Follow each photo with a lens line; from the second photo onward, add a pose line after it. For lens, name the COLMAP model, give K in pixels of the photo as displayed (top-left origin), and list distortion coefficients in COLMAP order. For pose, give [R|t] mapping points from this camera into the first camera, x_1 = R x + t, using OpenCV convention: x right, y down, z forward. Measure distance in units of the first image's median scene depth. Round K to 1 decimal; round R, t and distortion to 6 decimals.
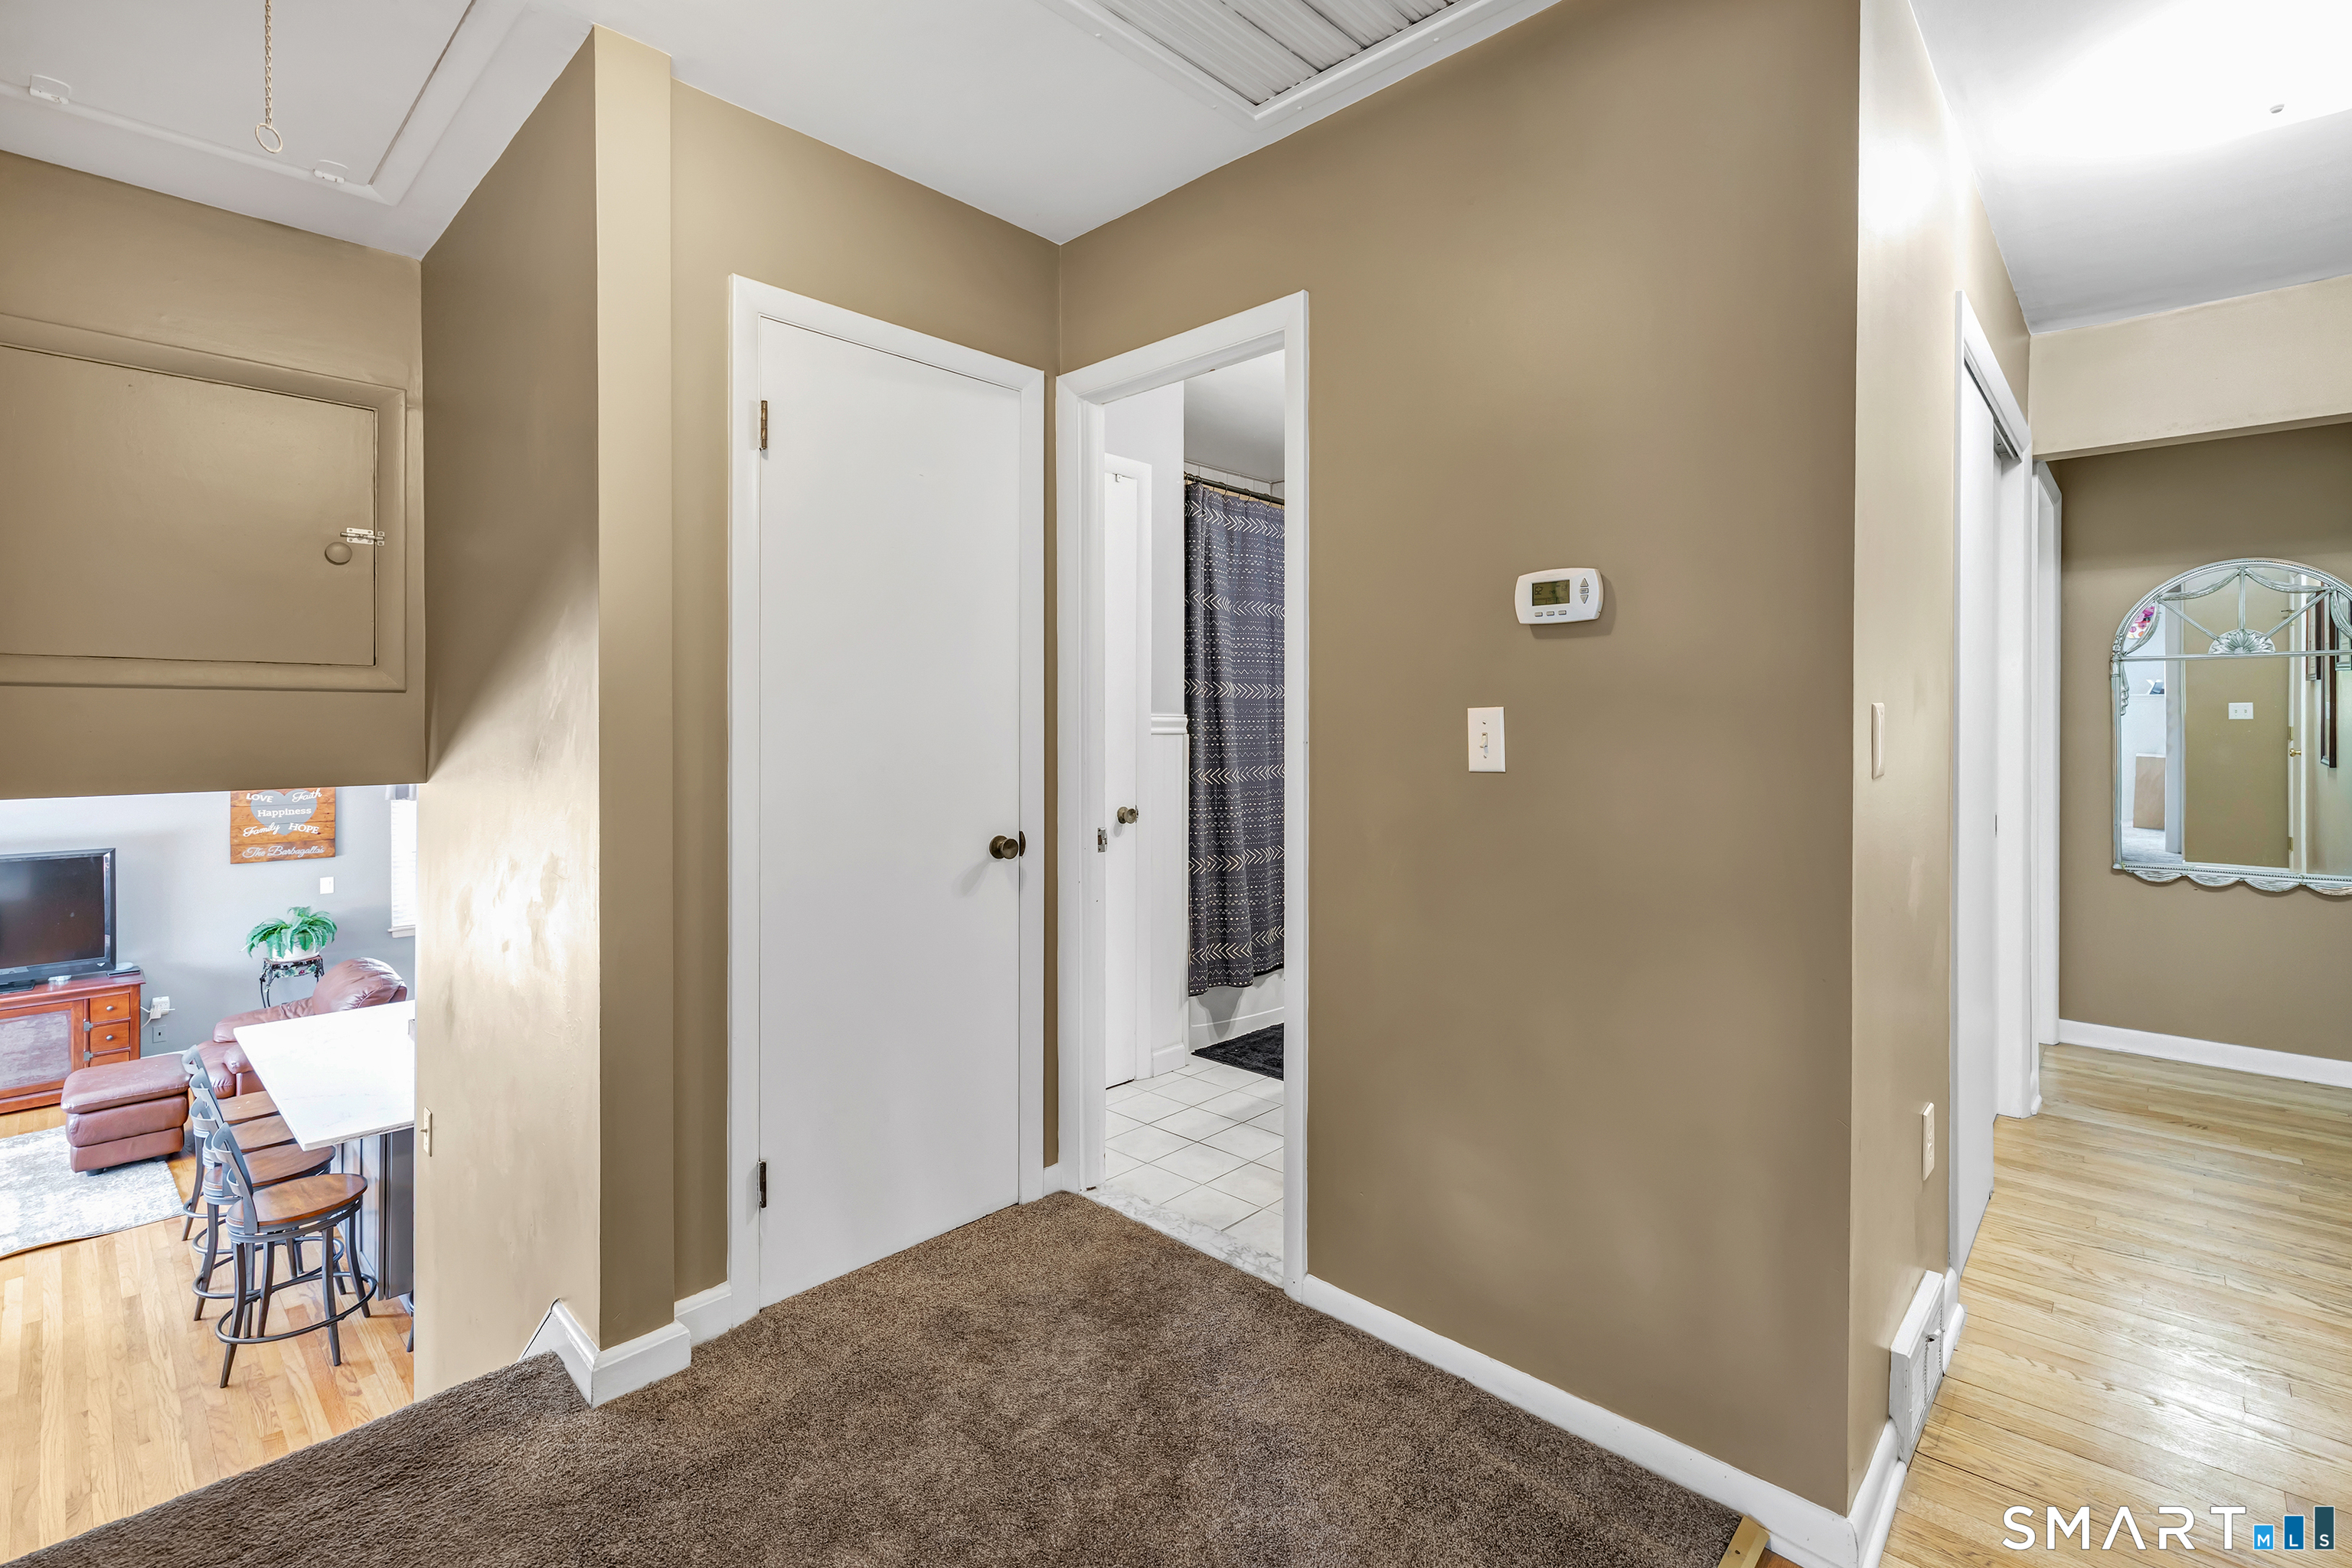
lens RADIAL K [[1056.0, 0, 1161.2], [0, 1056.0, 722.7], [0, 0, 1]] dist [0.000452, 0.001588]
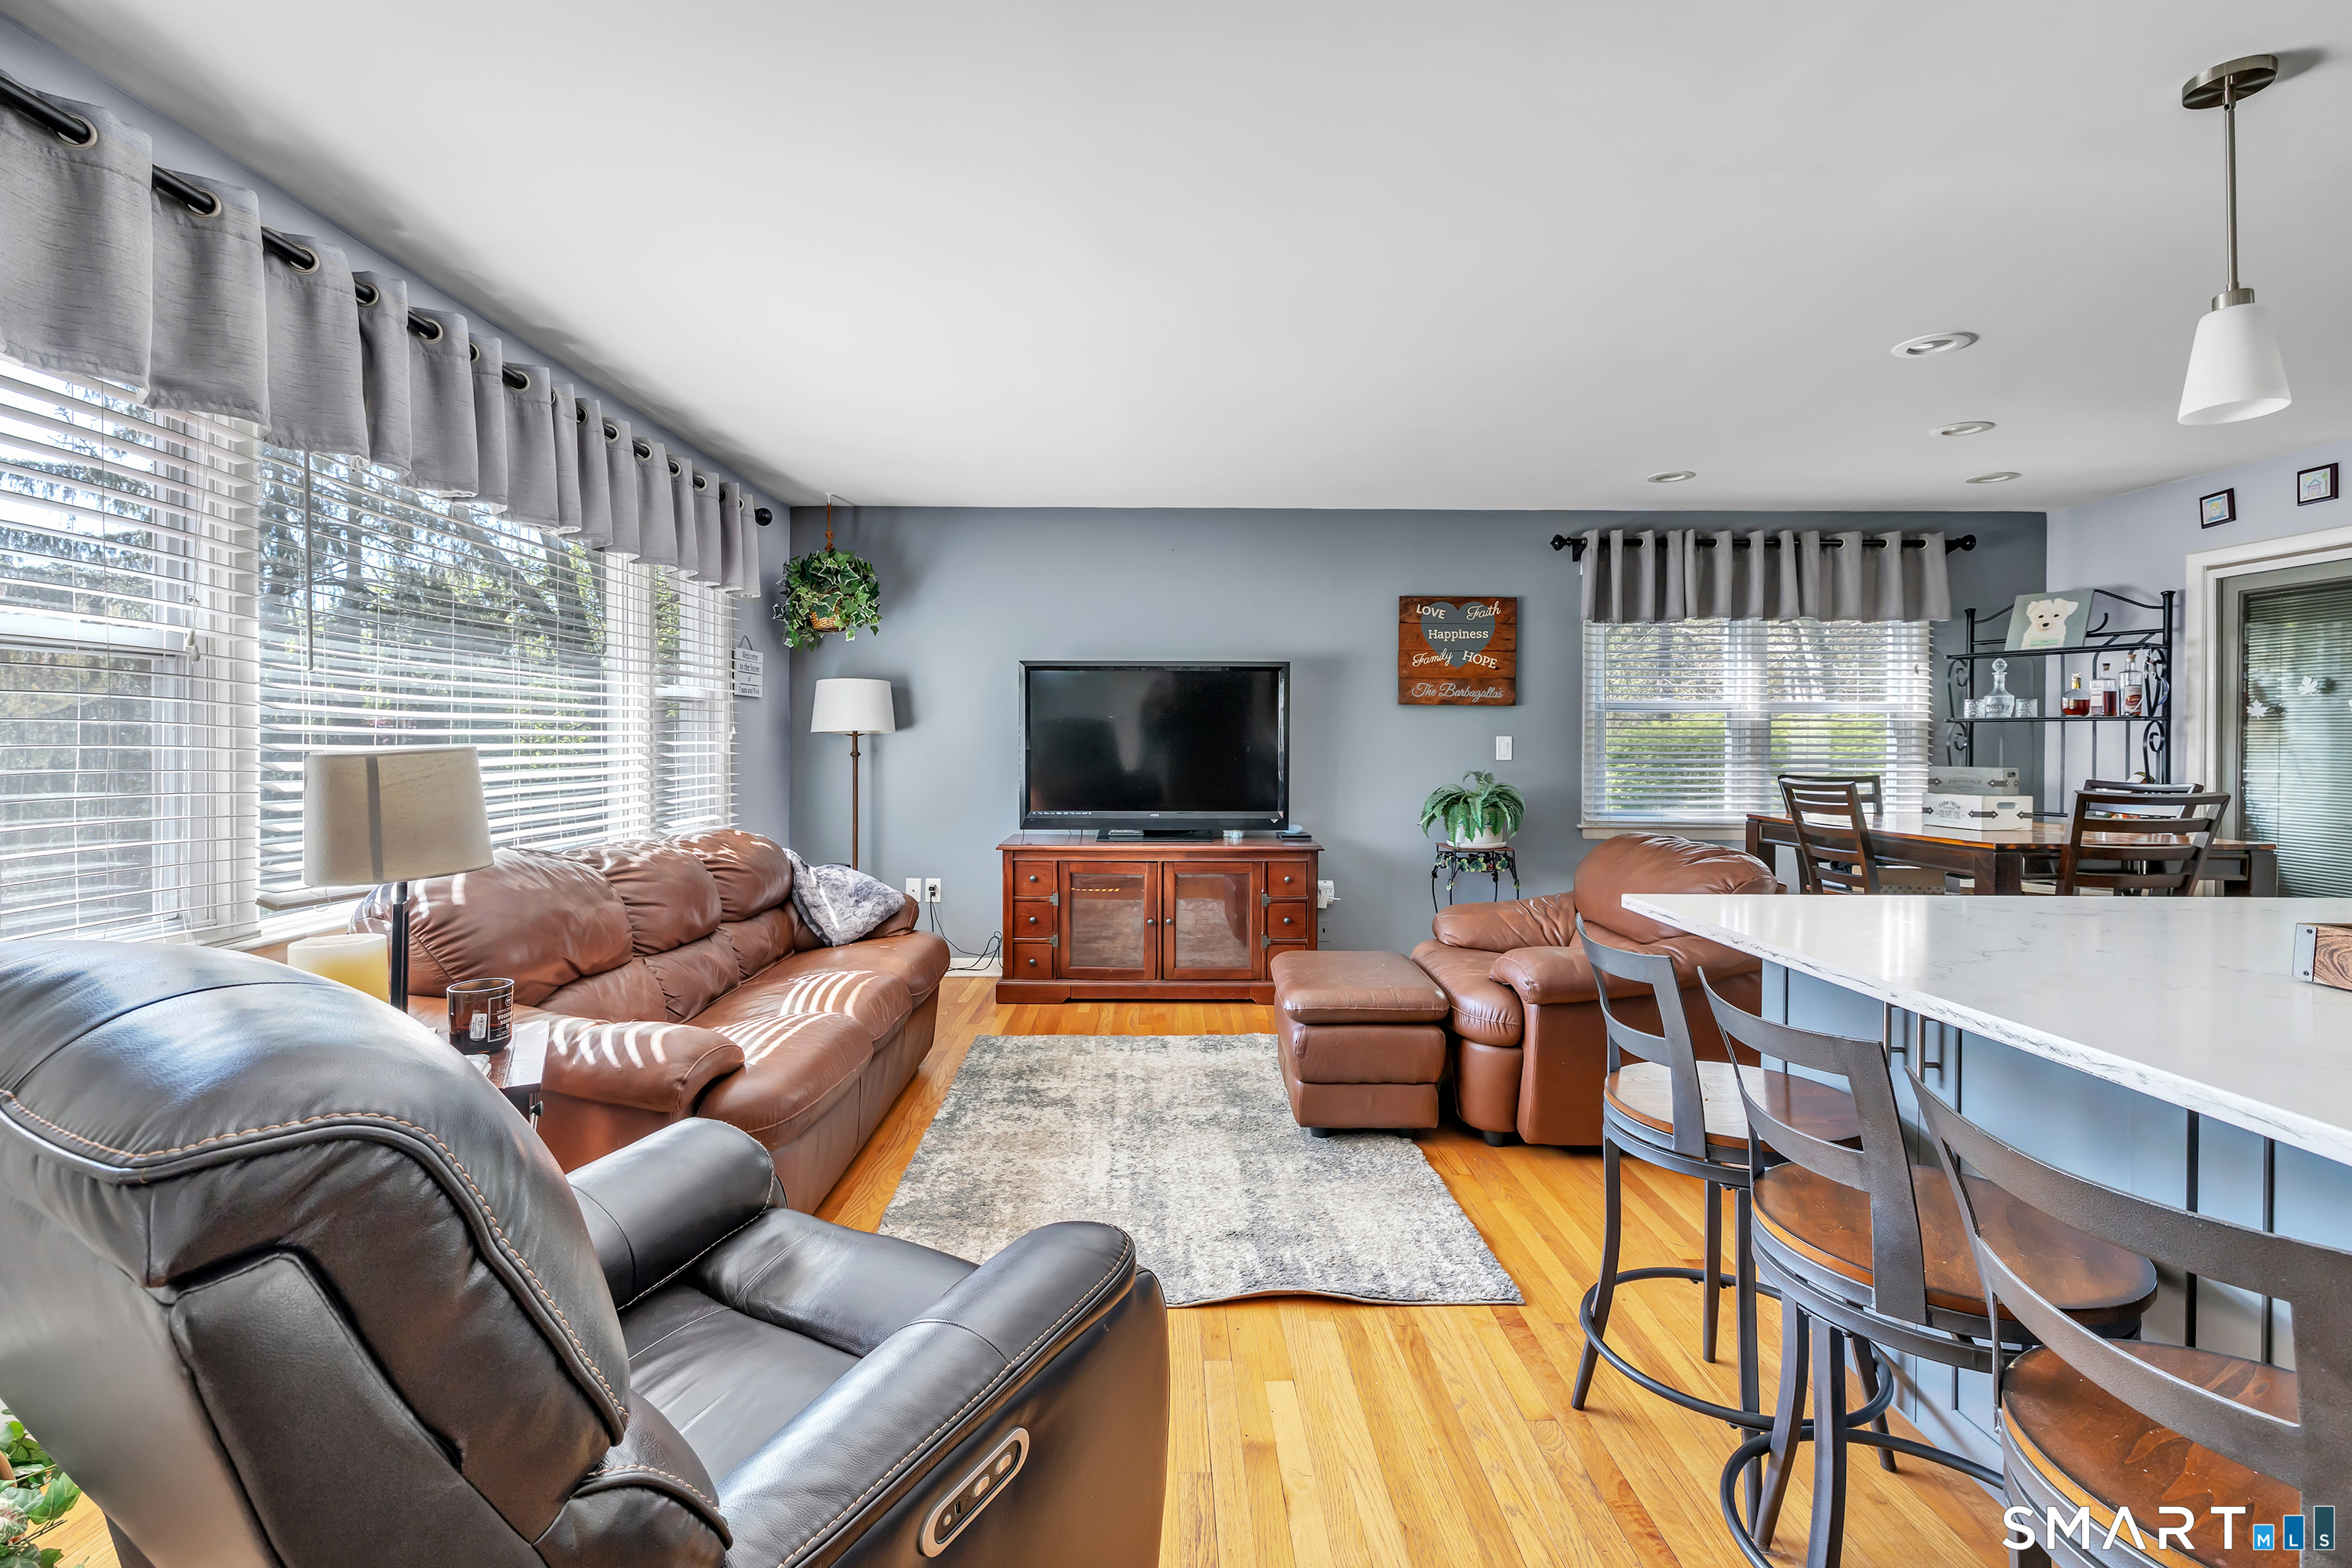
lens RADIAL K [[1068.3, 0, 1162.2], [0, 1068.3, 749.5], [0, 0, 1]] dist [0.004710, 0.002198]
pose [[0.696364, 0.011509, -0.717597, -0.502831], [-0.004805, 0.999924, 0.011373, 0.163314], [0.717673, -0.004471, 0.696366, 0.413456]]
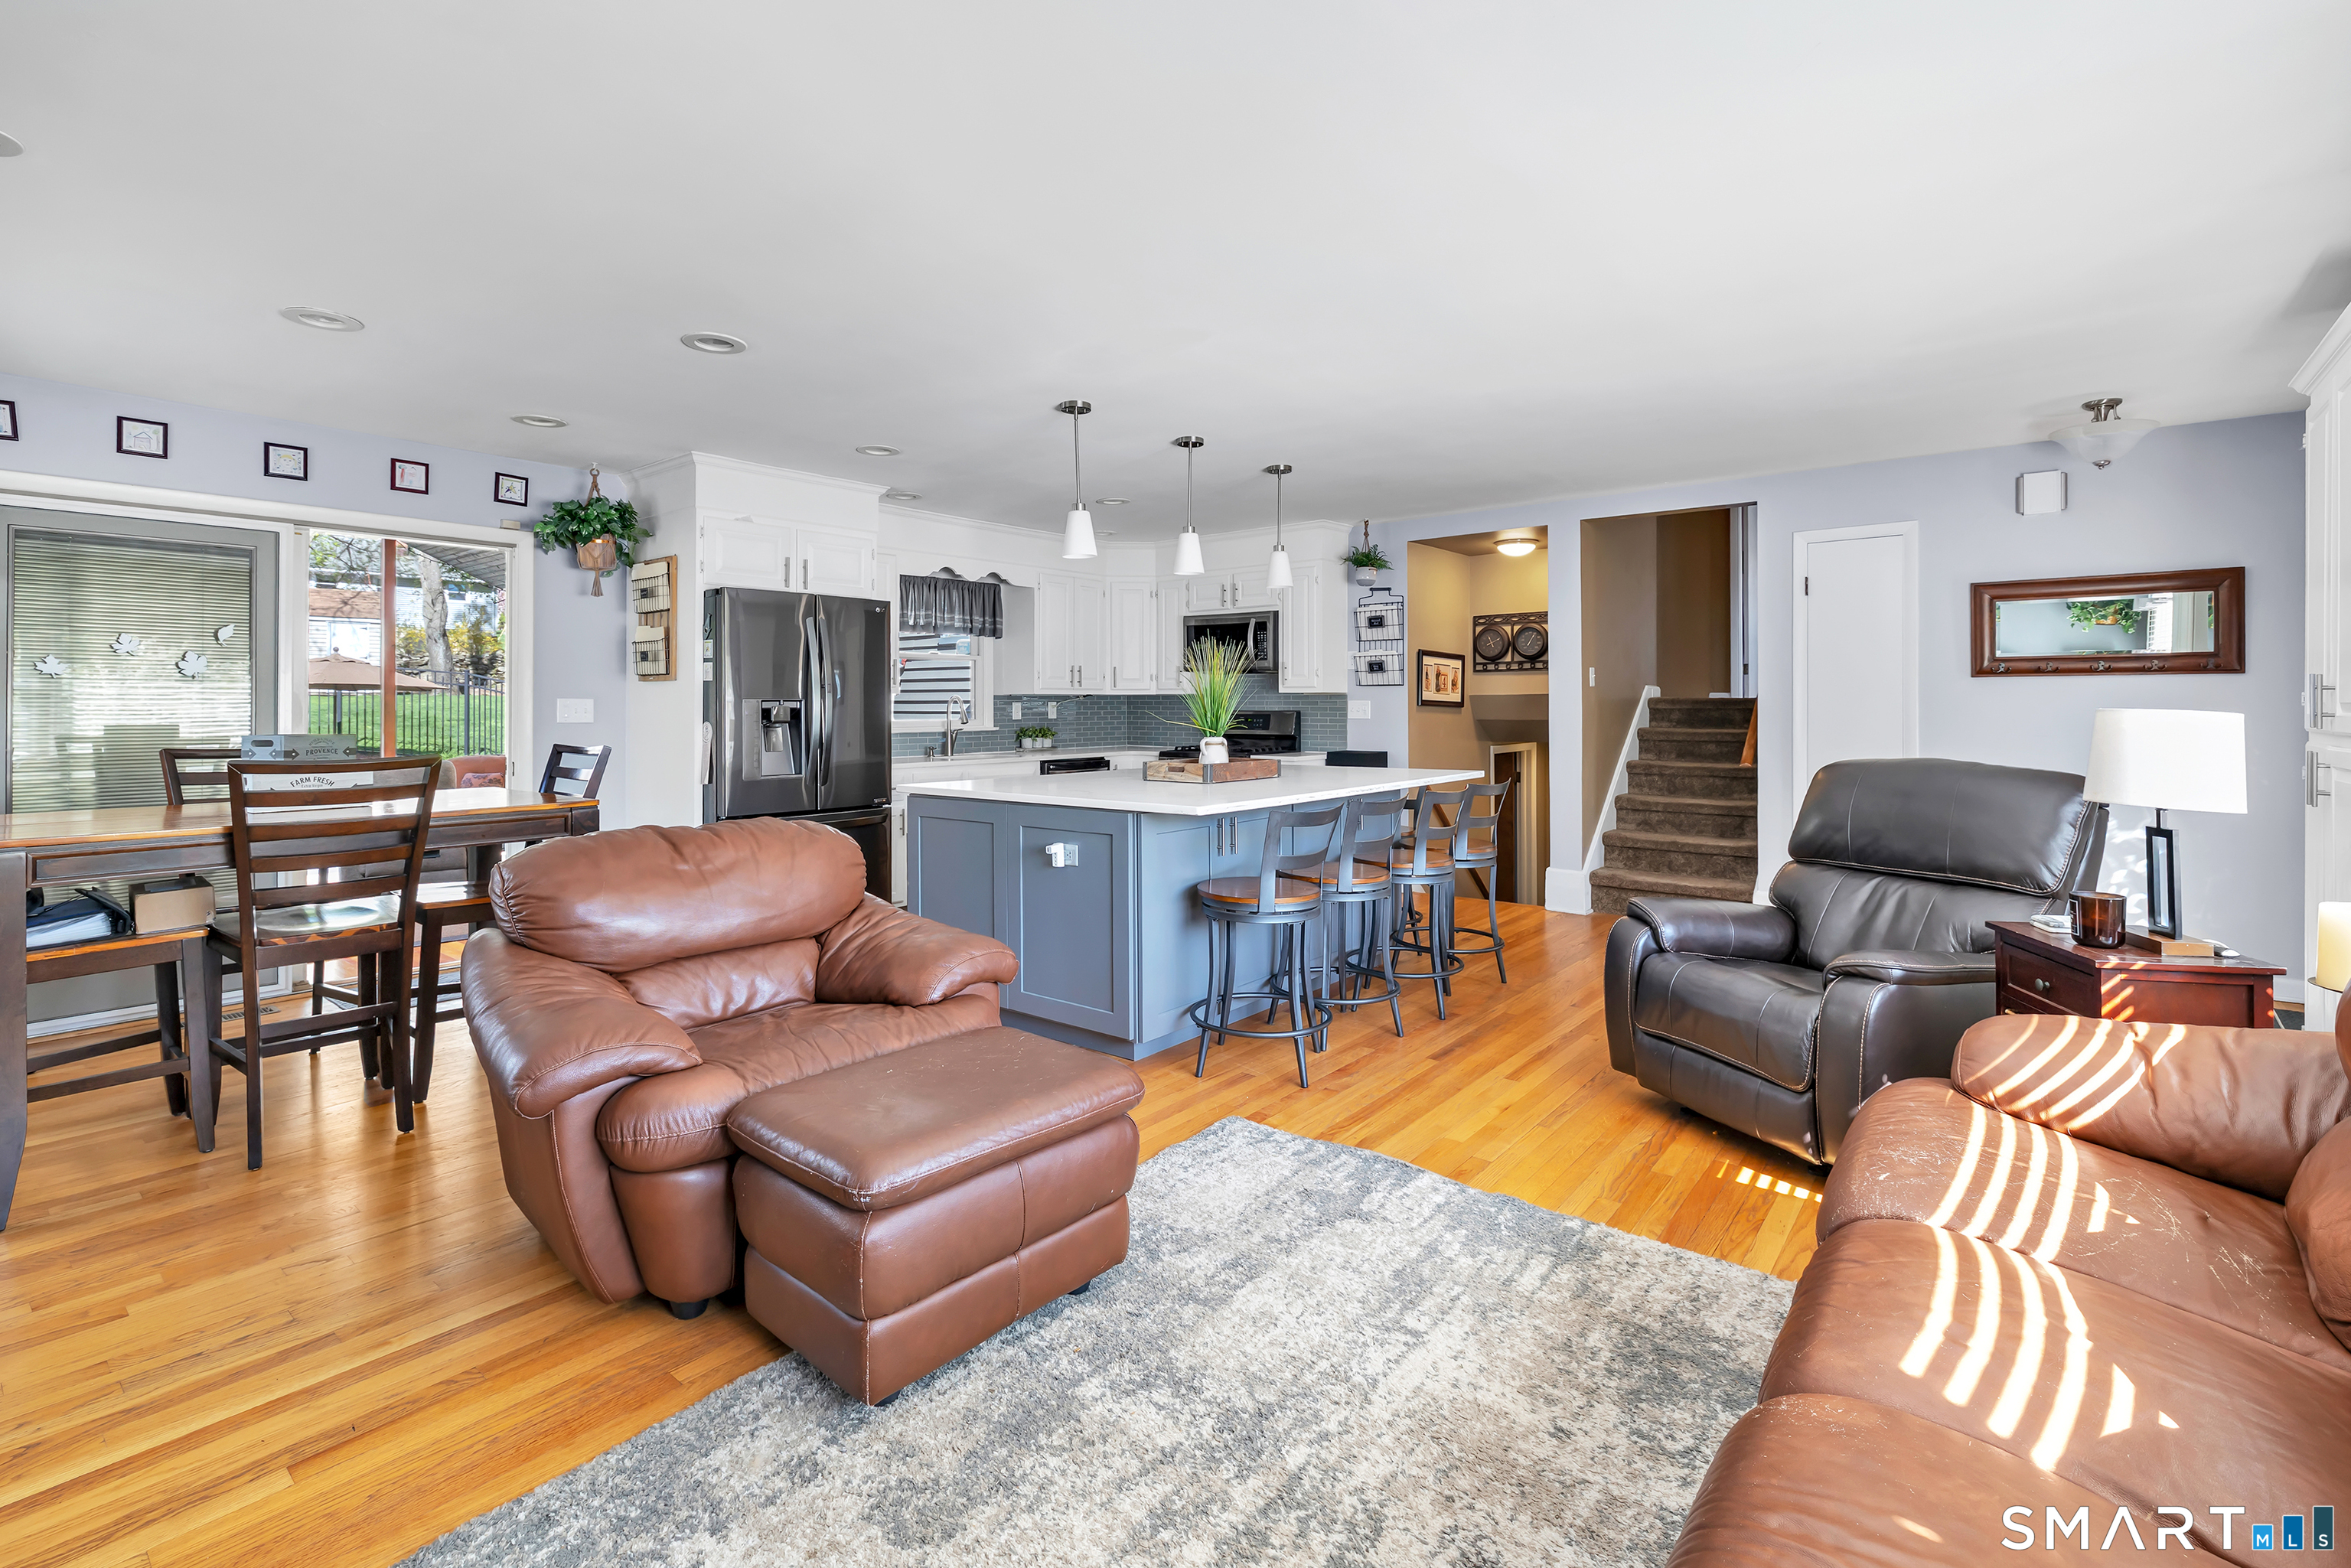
lens RADIAL K [[1055.6, 0, 1181.1], [0, 1055.6, 722.9], [0, 0, 1]] dist [0.000452, 0.001588]
pose [[-0.076978, -0.015652, 0.996910, -1.080405], [0.002344, 0.999871, 0.015880, 0.165337], [-0.997030, 0.003560, -0.076931, 0.769190]]
